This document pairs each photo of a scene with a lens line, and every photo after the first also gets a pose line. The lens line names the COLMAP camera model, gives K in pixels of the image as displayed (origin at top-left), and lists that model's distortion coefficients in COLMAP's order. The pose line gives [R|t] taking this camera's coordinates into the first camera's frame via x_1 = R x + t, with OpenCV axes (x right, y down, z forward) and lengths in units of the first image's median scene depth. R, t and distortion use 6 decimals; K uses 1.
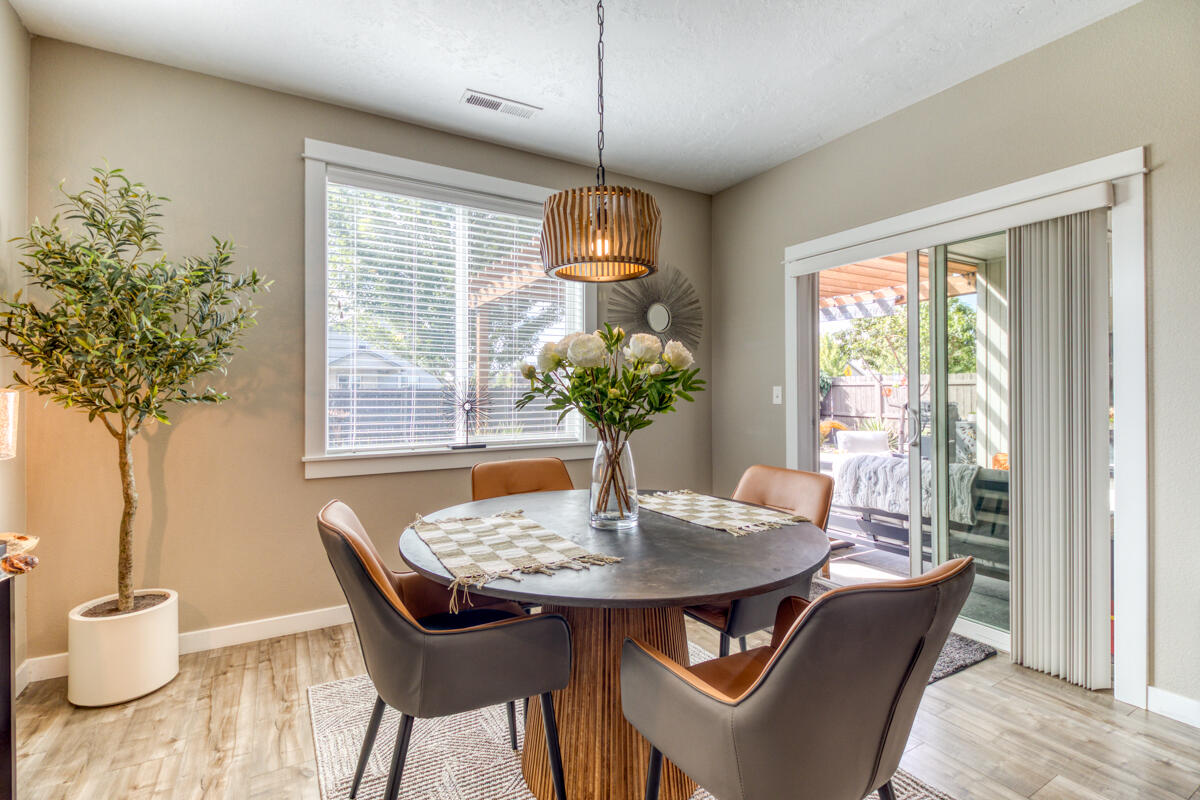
lens RADIAL K [[559.5, 0, 599.2], [0, 559.5, 385.2], [0, 0, 1]] dist [0.009013, -0.007719]
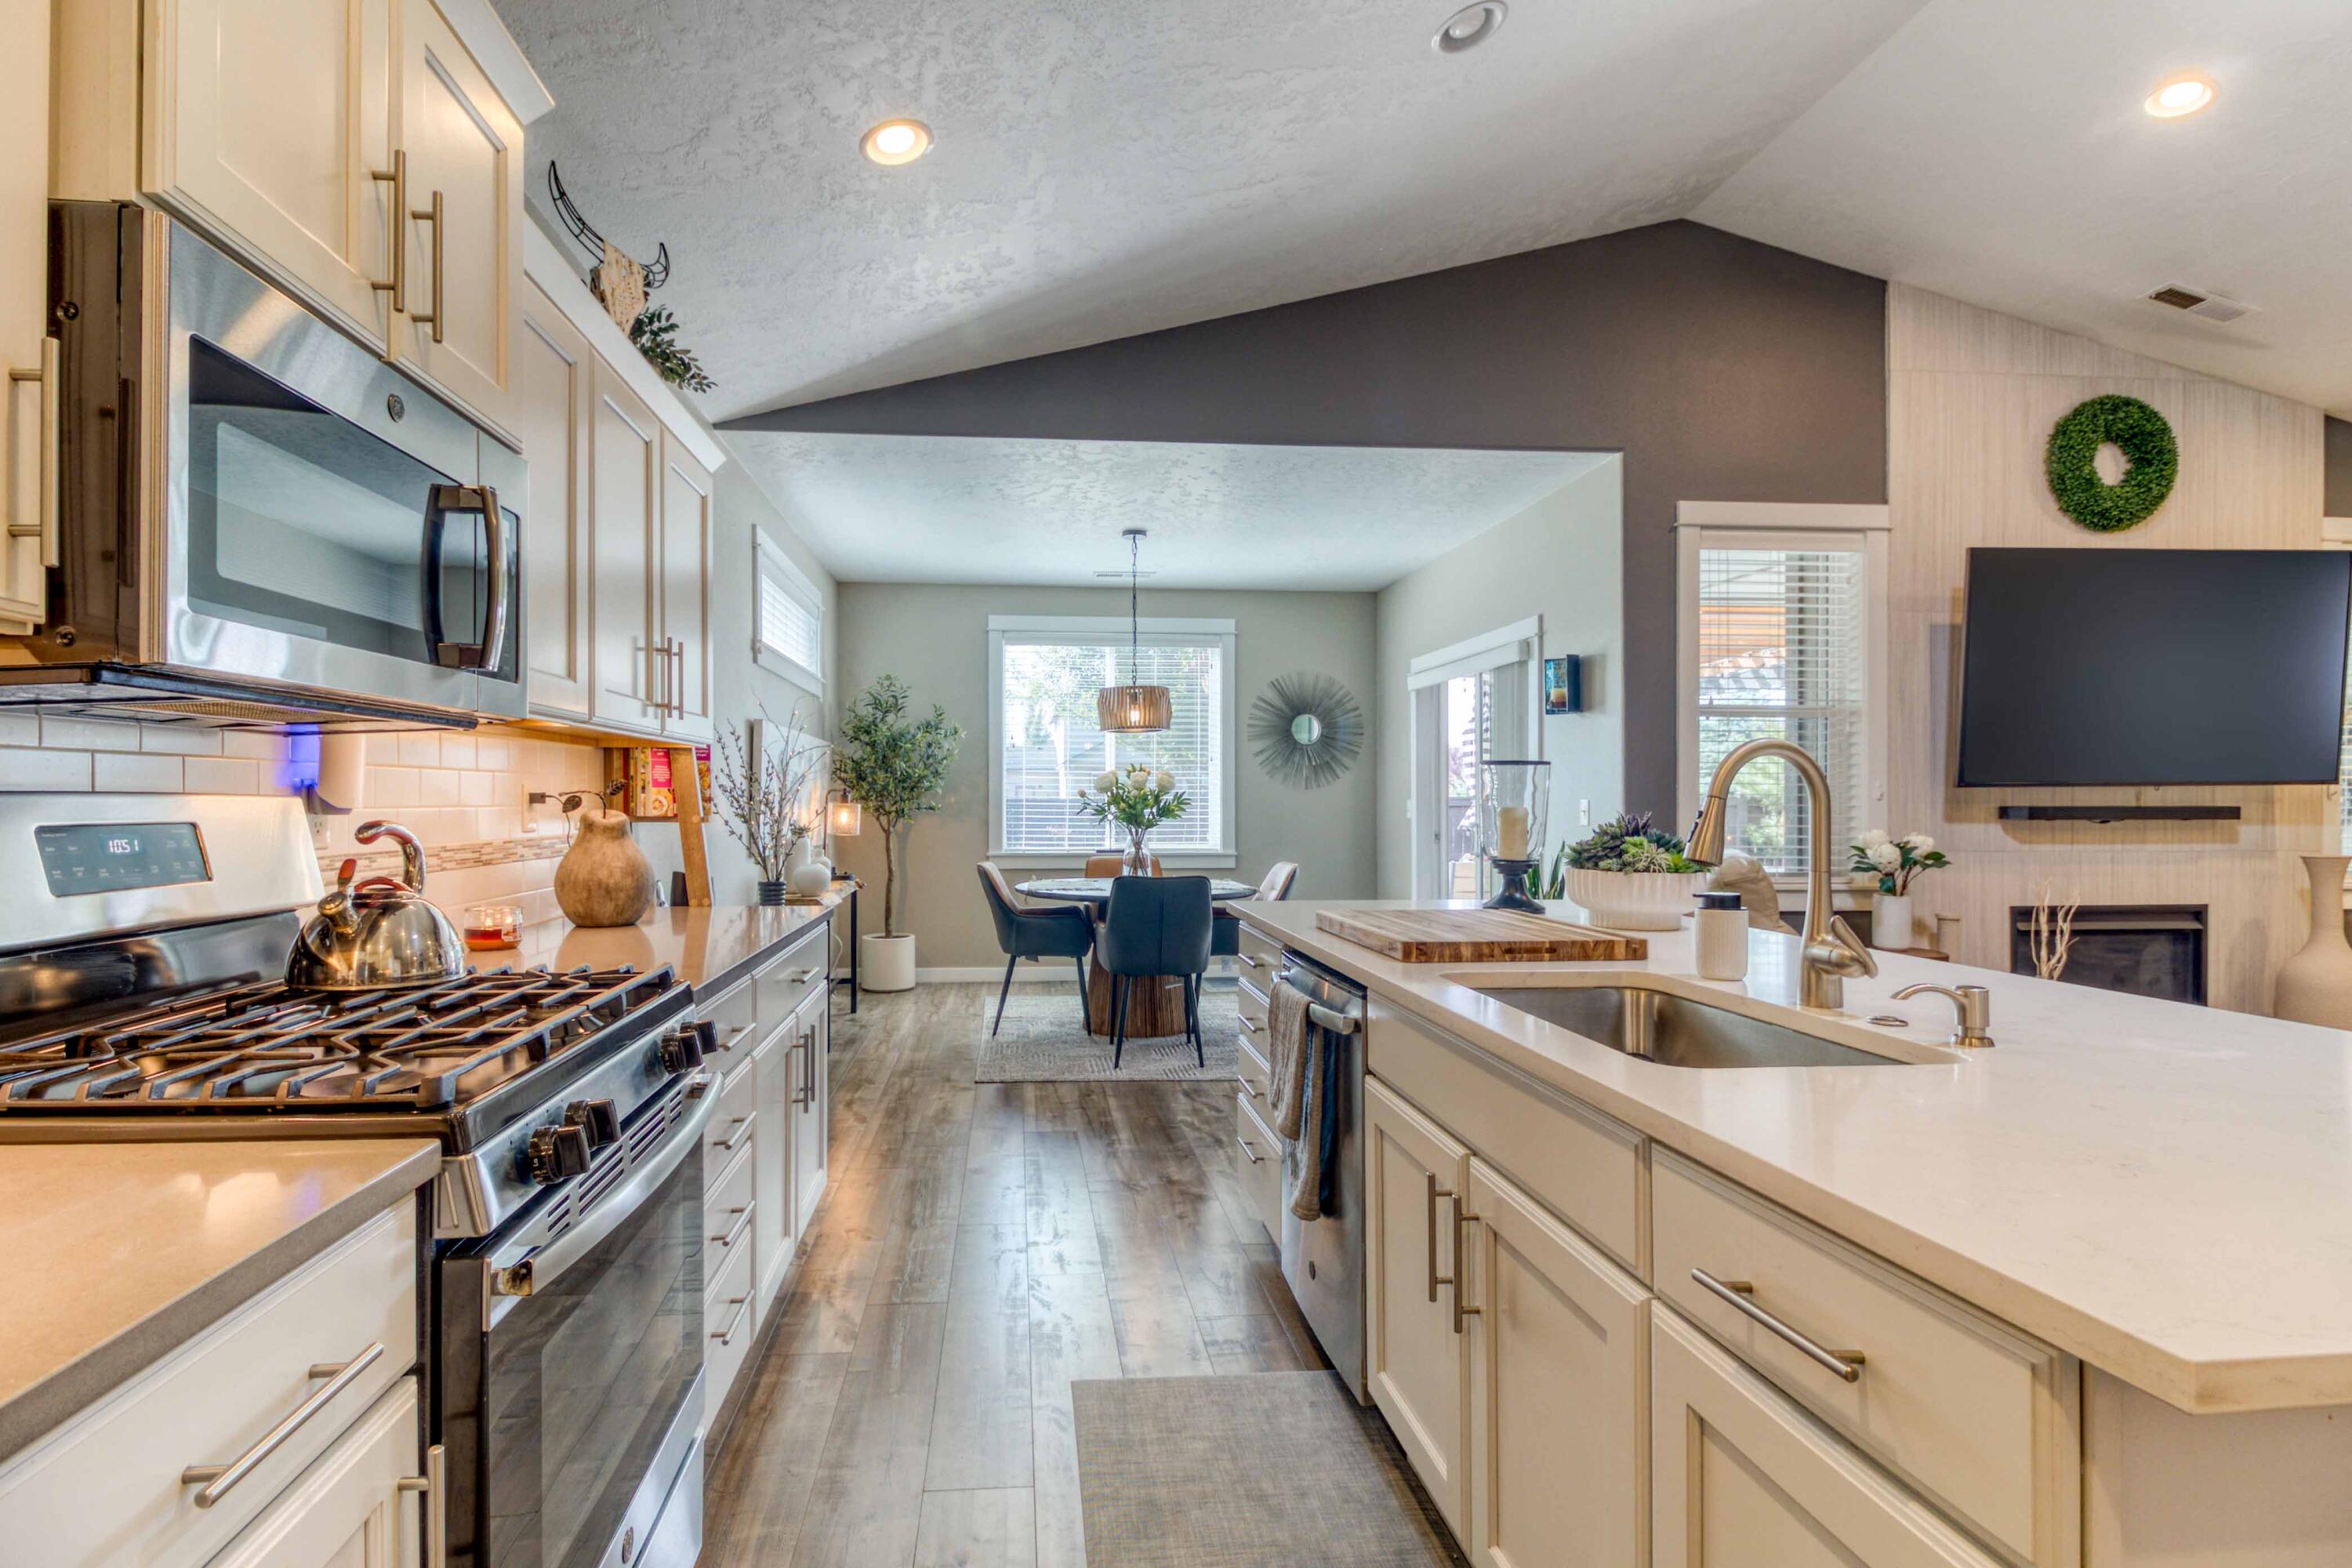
lens RADIAL K [[1096.6, 0, 1087.2], [0, 1096.6, 794.7], [0, 0, 1]] dist [0.009013, -0.007719]
pose [[0.895437, -0.000529, -0.445188, 1.053695], [0.003653, 0.999974, 0.006159, -0.031429], [0.445173, -0.007141, 0.895416, -1.544939]]
